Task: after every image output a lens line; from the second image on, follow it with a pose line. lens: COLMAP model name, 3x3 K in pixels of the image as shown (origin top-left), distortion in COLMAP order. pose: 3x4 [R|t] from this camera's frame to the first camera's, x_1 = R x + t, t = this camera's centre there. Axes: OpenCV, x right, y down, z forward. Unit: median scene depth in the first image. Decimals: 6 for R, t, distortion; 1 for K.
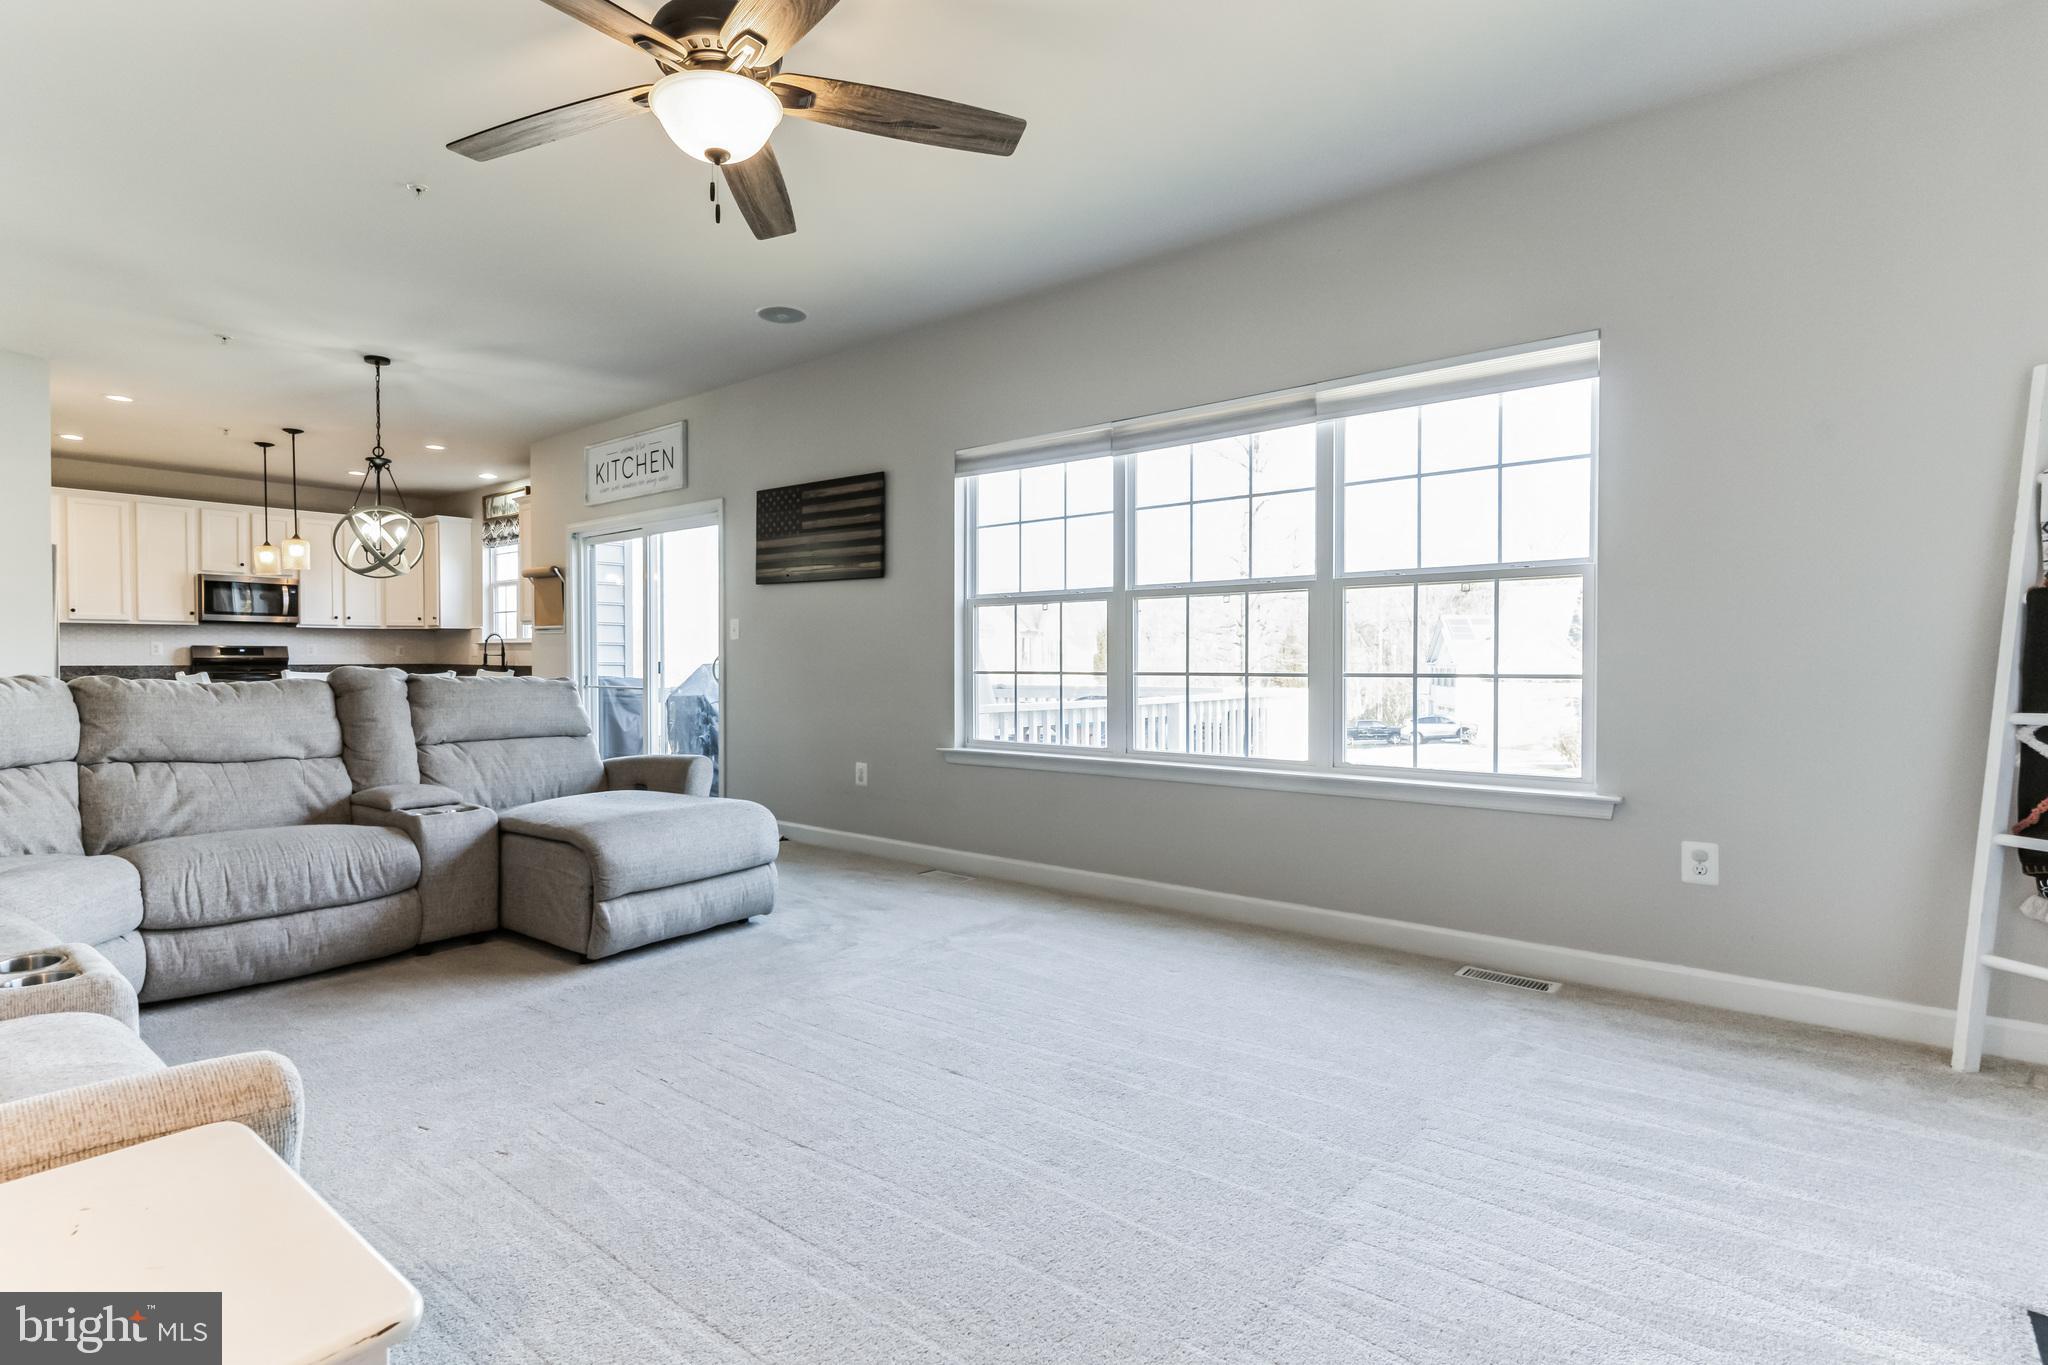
lens RADIAL K [[1010.2, 0, 959.6], [0, 1010.2, 683.4], [0, 0, 1]] dist [-0.009665, -0.000016]
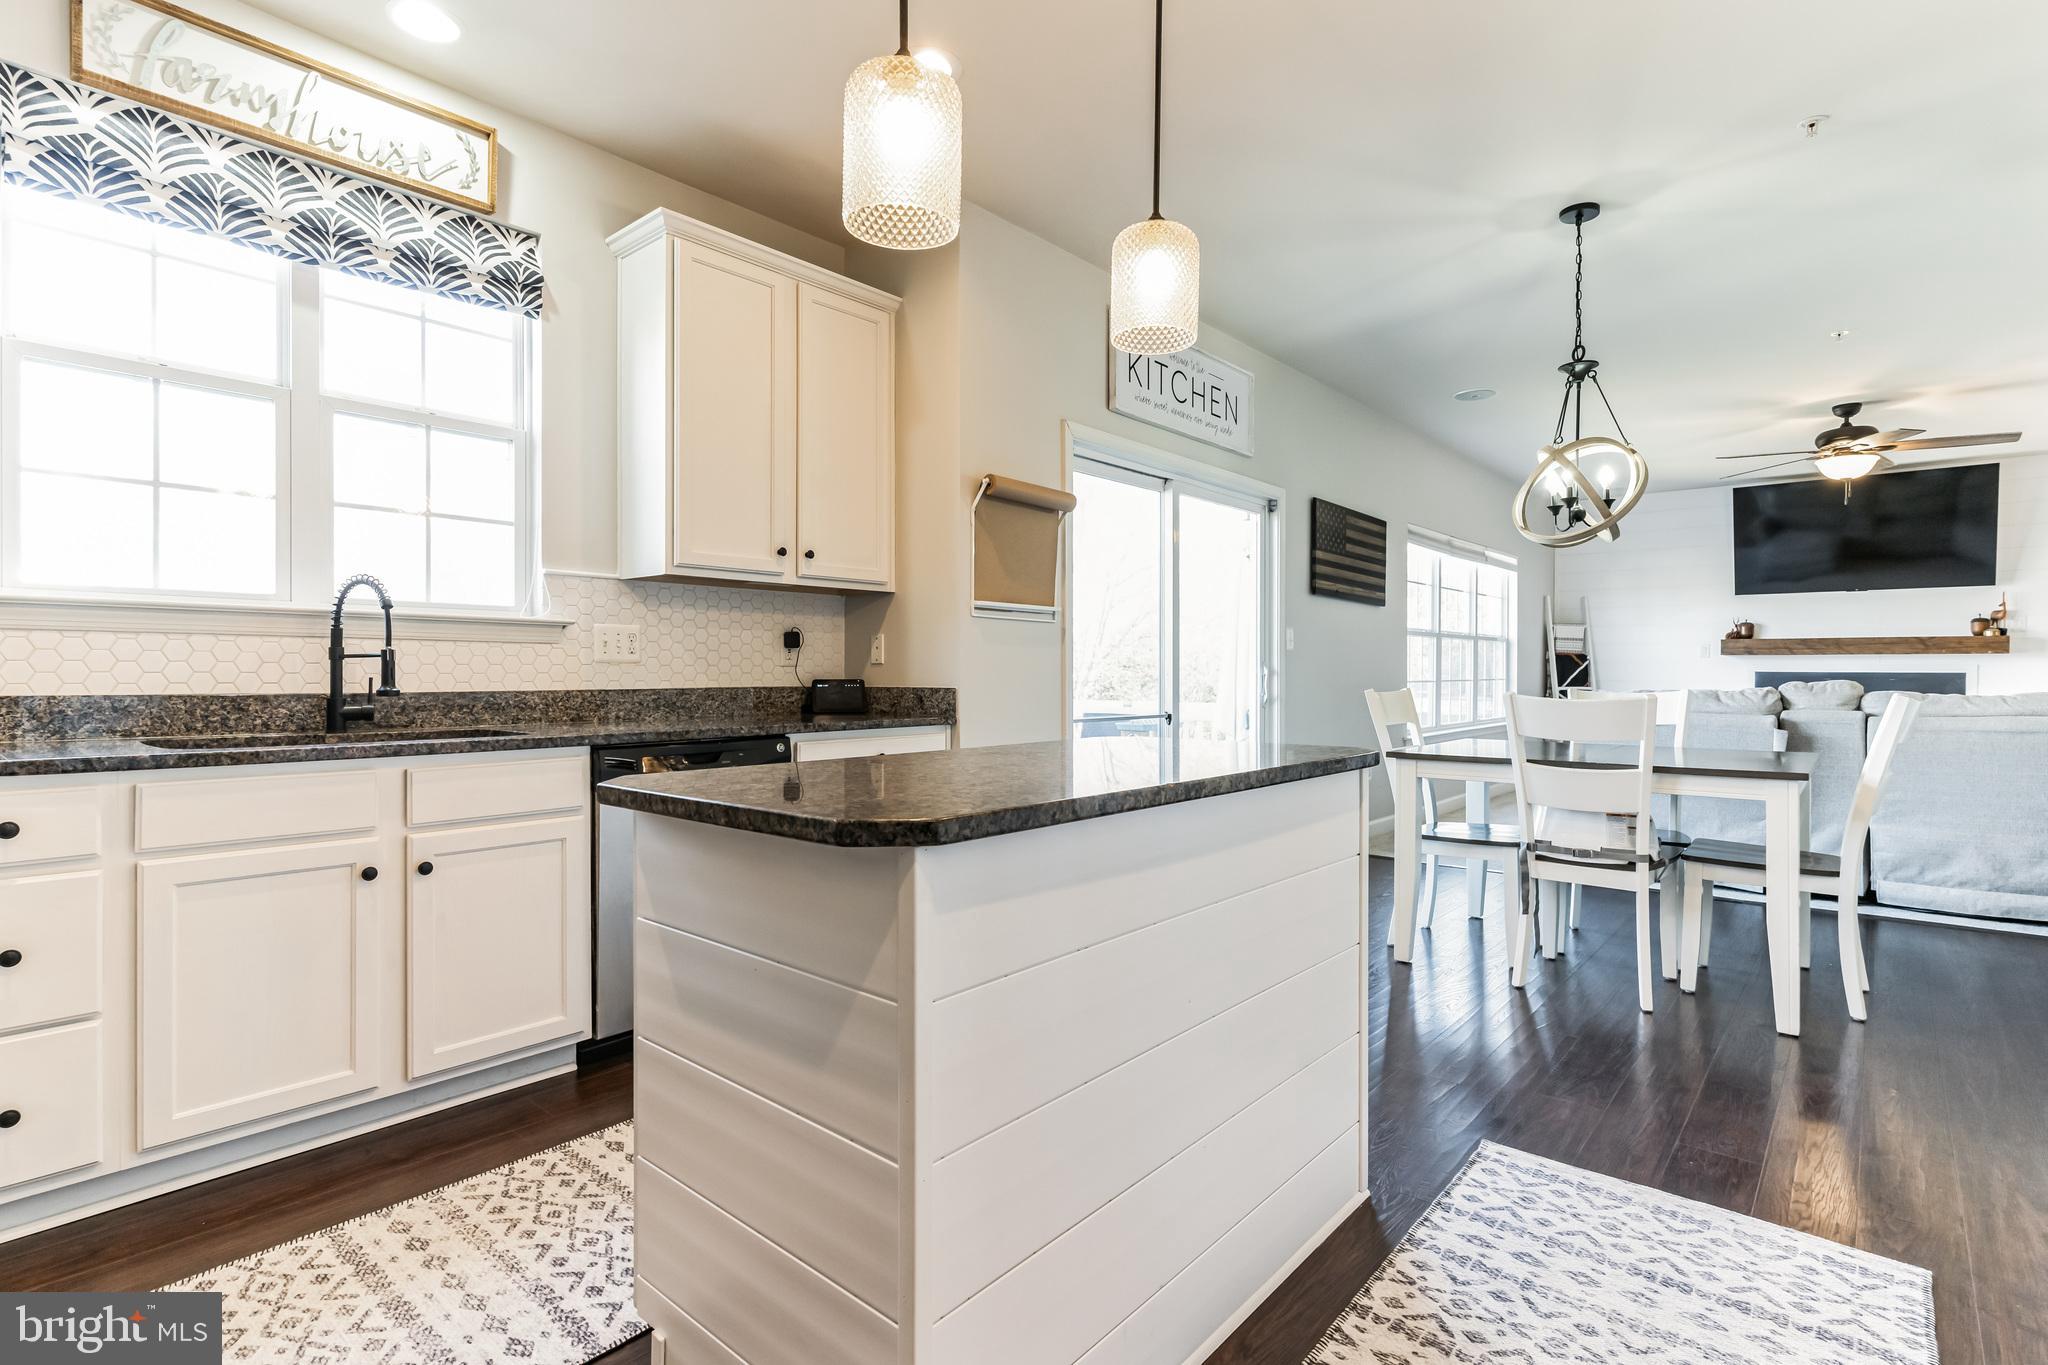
lens RADIAL K [[974.1, 0, 1023.0], [0, 974.1, 687.0], [0, 0, 1]] dist [0.003212, -0.002039]
pose [[0.010181, -0.016017, 0.999820, -0.753886], [0.020334, 0.999668, 0.015807, -0.020870], [-0.999741, 0.020170, 0.010504, 0.847644]]
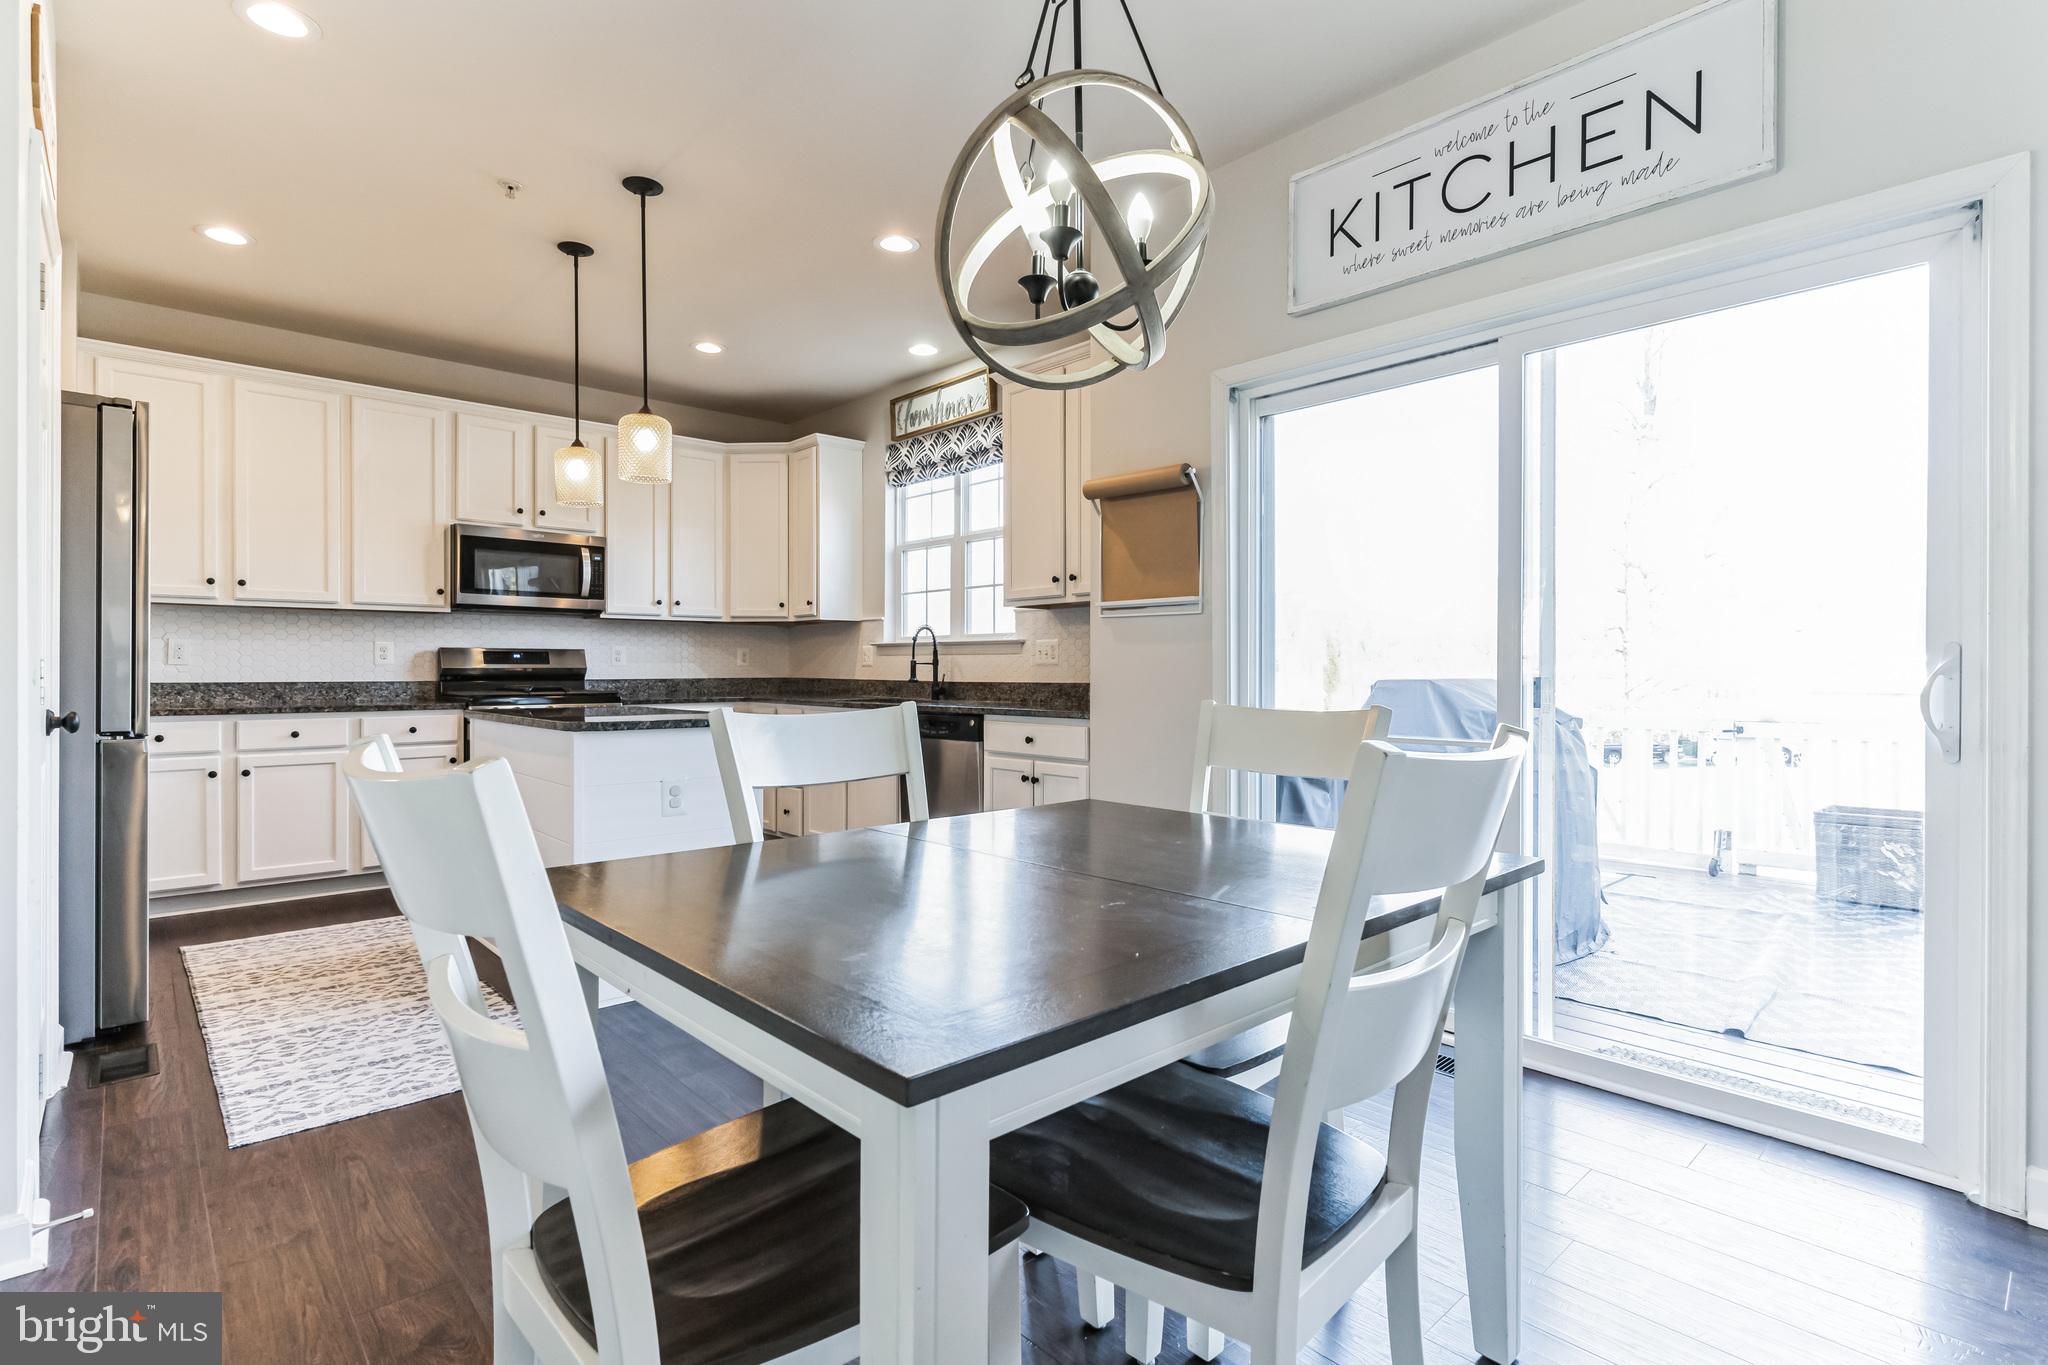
lens RADIAL K [[997.3, 0, 1014.9], [0, 997.3, 673.2], [0, 0, 1]] dist [0.005271, -0.000291]
pose [[0.991418, 0.000640, -0.130728, -0.348416], [-0.003250, 0.999800, -0.019754, -0.011749], [0.130689, 0.020010, 0.991221, 0.457467]]
